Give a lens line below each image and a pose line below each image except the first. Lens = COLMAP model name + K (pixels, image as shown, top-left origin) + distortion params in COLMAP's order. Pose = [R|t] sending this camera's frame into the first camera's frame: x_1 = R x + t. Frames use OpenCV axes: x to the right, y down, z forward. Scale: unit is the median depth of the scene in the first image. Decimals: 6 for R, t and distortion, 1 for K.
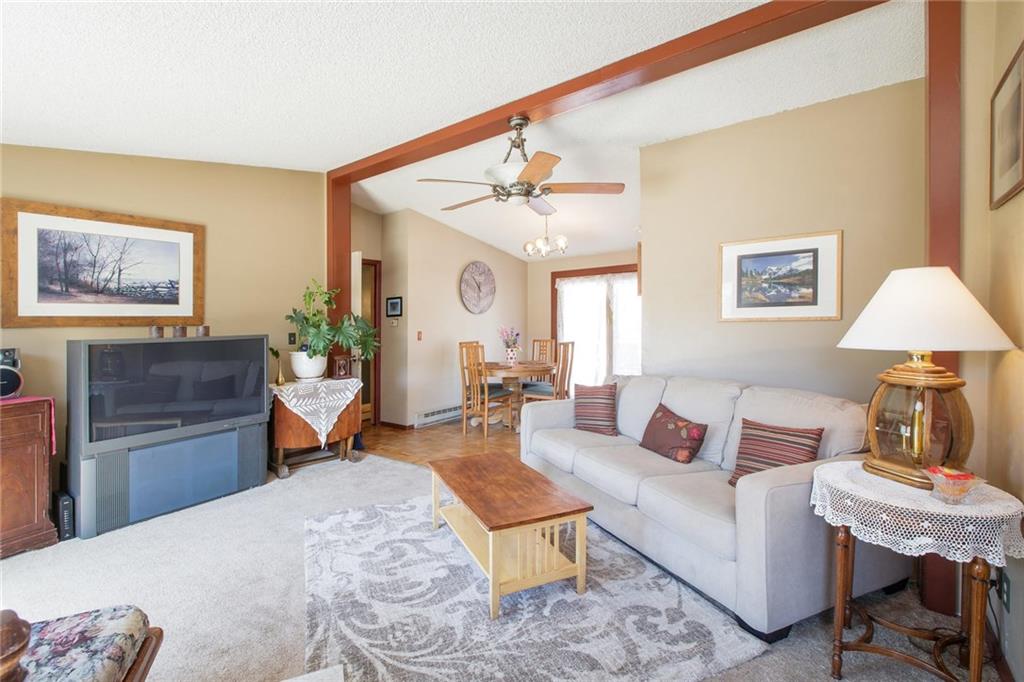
lens RADIAL K [[465.0, 0, 510.2], [0, 465.0, 325.2], [0, 0, 1]] dist [-0.000039, 0.000387]
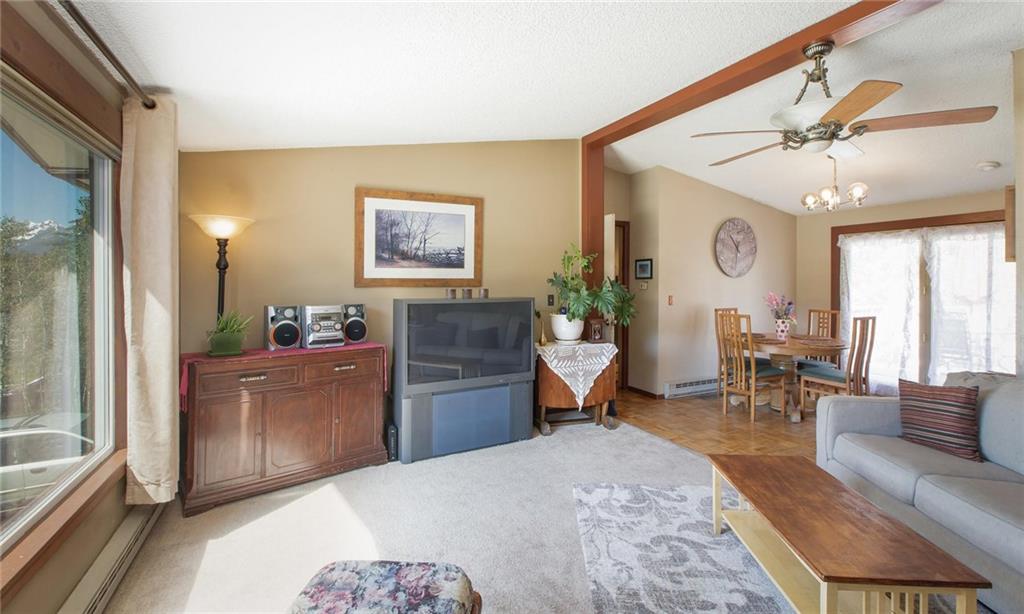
lens RADIAL K [[455.7, 0, 515.2], [0, 455.7, 283.9], [0, 0, 1]] dist [0.000771, 0.000088]
pose [[0.892680, 0.027123, -0.449874, -0.091051], [-0.021867, 0.999618, 0.016876, -0.028637], [0.450160, -0.005228, 0.892933, 0.045400]]
